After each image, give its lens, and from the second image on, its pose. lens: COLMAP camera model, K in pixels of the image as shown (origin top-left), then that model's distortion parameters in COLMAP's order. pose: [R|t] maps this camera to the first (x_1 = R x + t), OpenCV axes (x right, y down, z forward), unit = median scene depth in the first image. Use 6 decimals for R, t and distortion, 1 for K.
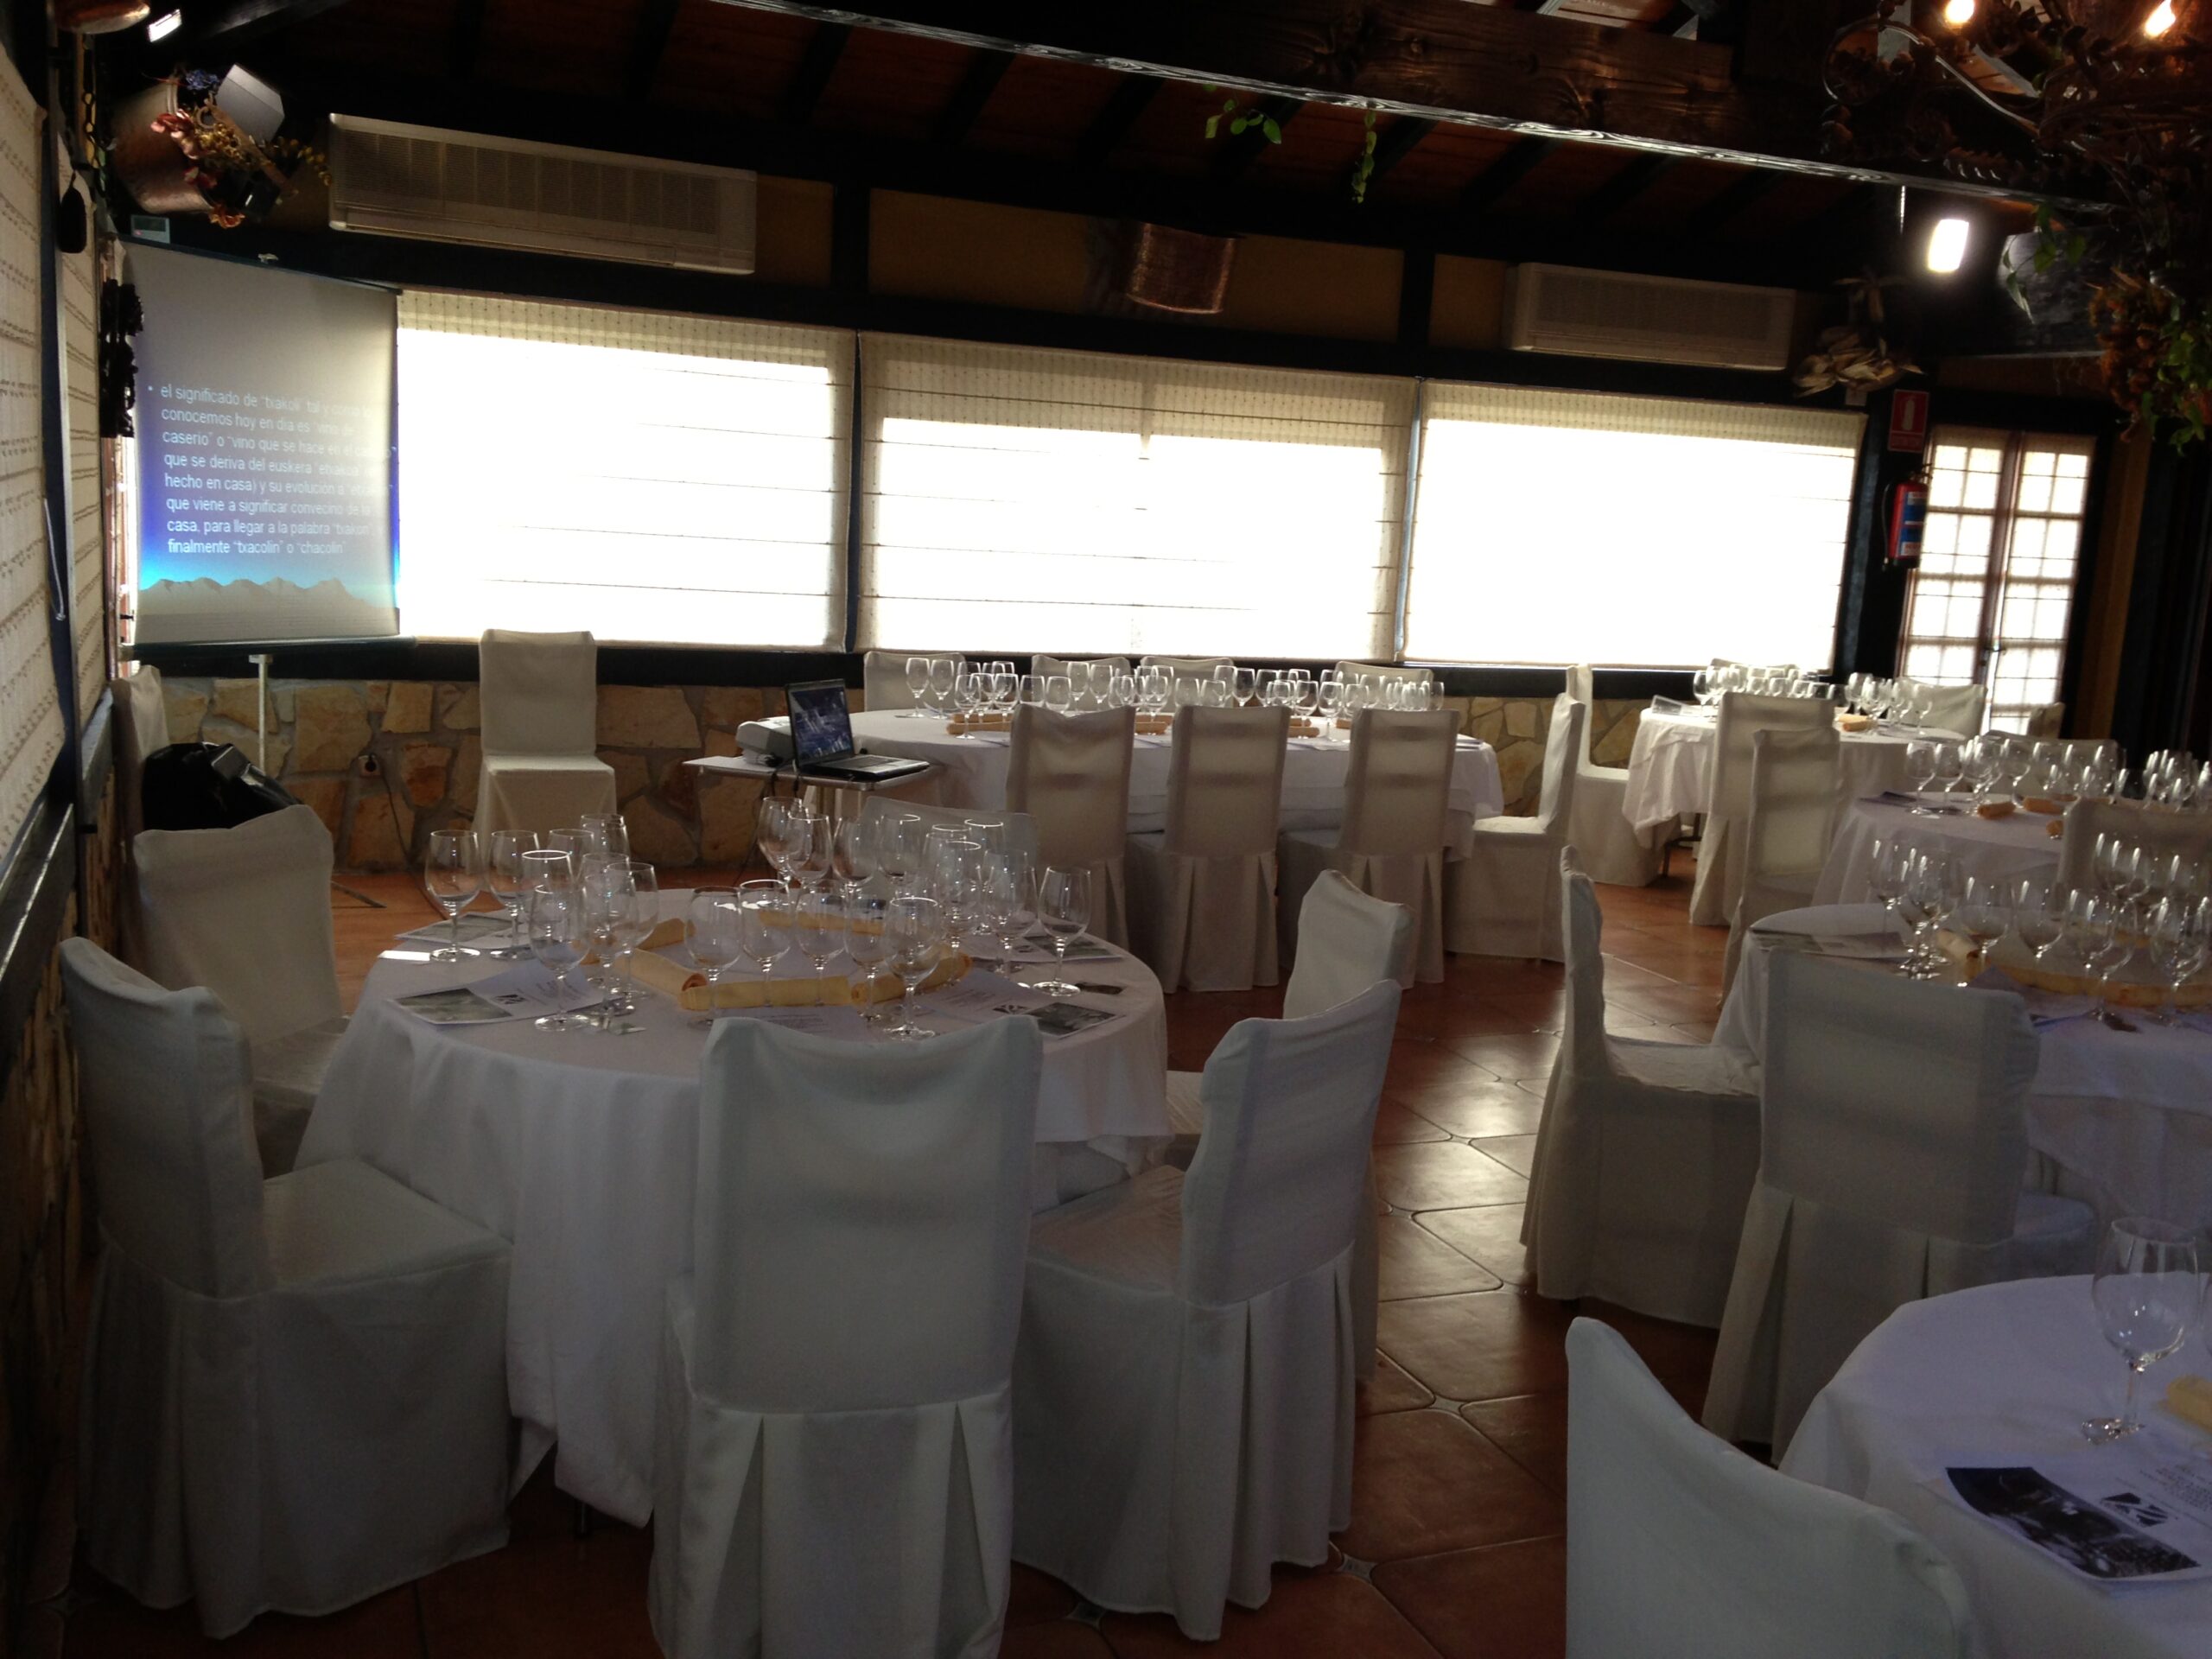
lens RADIAL K [[2069.2, 0, 1082.8], [0, 2069.2, 818.5], [0, 0, 1]] dist [0.101540, 0.000000]
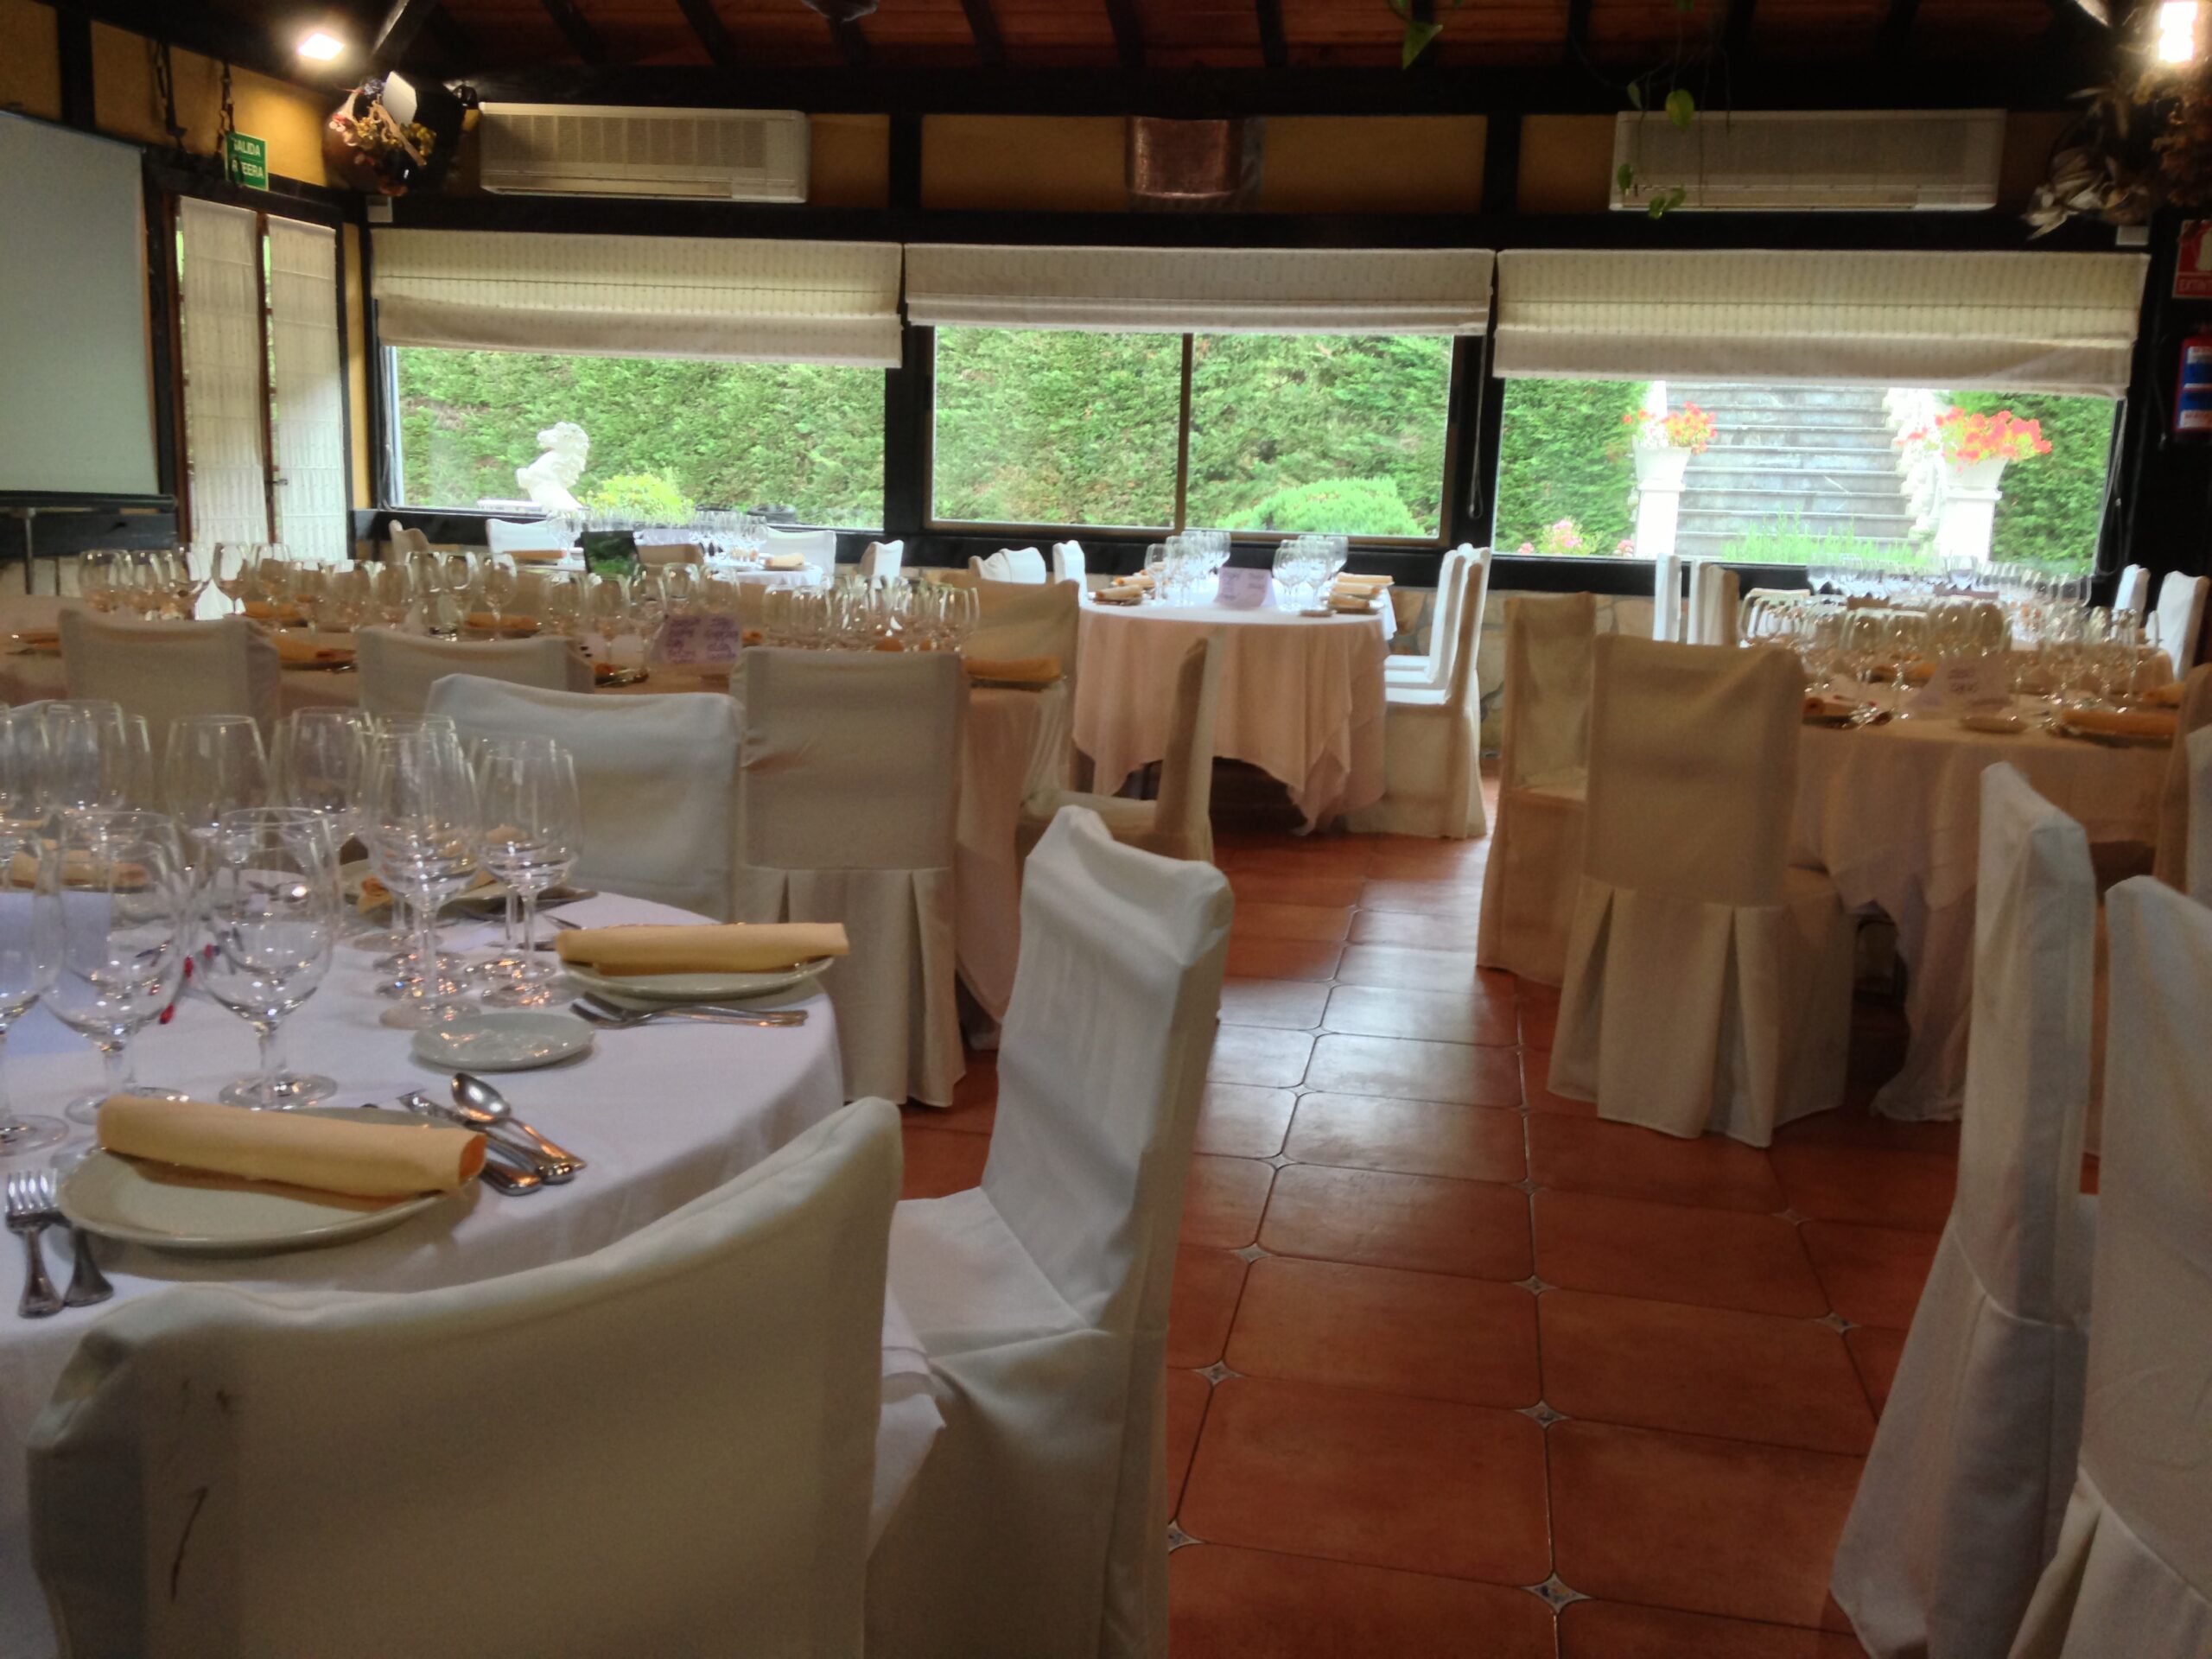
lens RADIAL K [[2069.2, 0, 1118.3], [0, 2069.2, 823.0], [0, 0, 1]] dist [0.101540, 0.000000]
pose [[0.828511, 0.070955, -0.555459, 0.594786], [-0.074311, 0.997098, 0.016529, 0.046965], [0.555020, 0.027583, 0.831379, 0.127570]]
